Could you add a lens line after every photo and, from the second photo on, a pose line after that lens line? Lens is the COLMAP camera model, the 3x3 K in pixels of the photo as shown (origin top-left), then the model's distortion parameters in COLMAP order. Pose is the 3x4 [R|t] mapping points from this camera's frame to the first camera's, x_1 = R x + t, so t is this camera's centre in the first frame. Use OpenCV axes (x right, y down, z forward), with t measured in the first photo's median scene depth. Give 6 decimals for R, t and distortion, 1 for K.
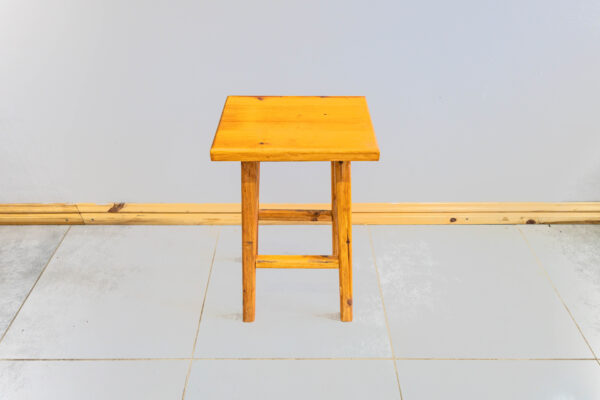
lens RADIAL K [[409.3, 0, 300.0], [0, 409.3, 200.0], [0, 0, 1]] dist [0.034364, -0.028587]
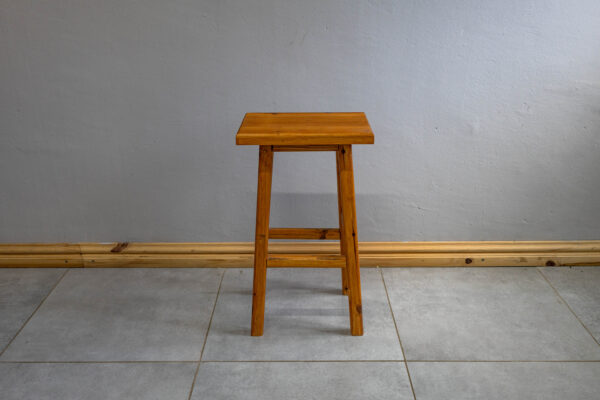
lens RADIAL K [[570.8, 0, 300.0], [0, 570.8, 200.0], [0, 0, 1]] dist [0.023287, 0.011267]
pose [[0.999965, -0.003702, -0.007504, -0.008977], [0.001126, 0.948156, -0.317802, 0.352114], [0.008292, 0.317783, 0.948127, -0.324574]]
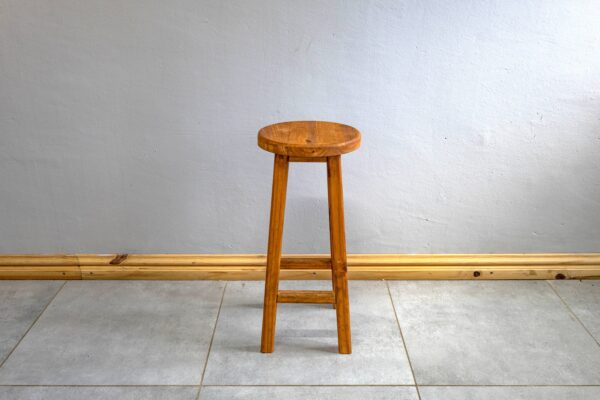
lens RADIAL K [[546.3, 0, 300.0], [0, 546.3, 200.0], [0, 0, 1]] dist [0.014562, 0.000658]
pose [[0.999993, -0.000934, -0.003702, -0.024450], [-0.000262, 0.950533, -0.310624, 0.287540], [0.003809, 0.310623, 0.950526, -0.244586]]
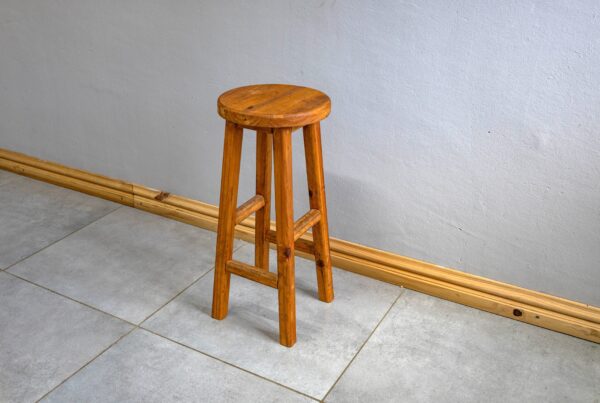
lens RADIAL K [[616.7, 0, 280.4], [0, 616.7, 201.7], [0, 0, 1]] dist [0.001503, -0.030139]
pose [[0.859321, 0.215880, -0.463641, 0.497847], [-0.322618, 0.932234, -0.163880, 0.186494], [0.396843, 0.290404, 0.870736, -0.174221]]
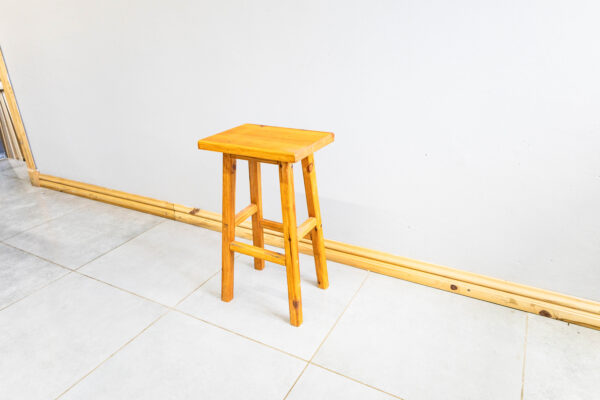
lens RADIAL K [[409.3, 0, 300.0], [0, 409.3, 200.0], [0, 0, 1]] dist [0.034364, -0.028587]
pose [[0.875776, 0.169012, -0.452162, 0.482379], [-0.285284, 0.936832, -0.202381, 0.163465], [0.389396, 0.306235, 0.868672, -0.060866]]
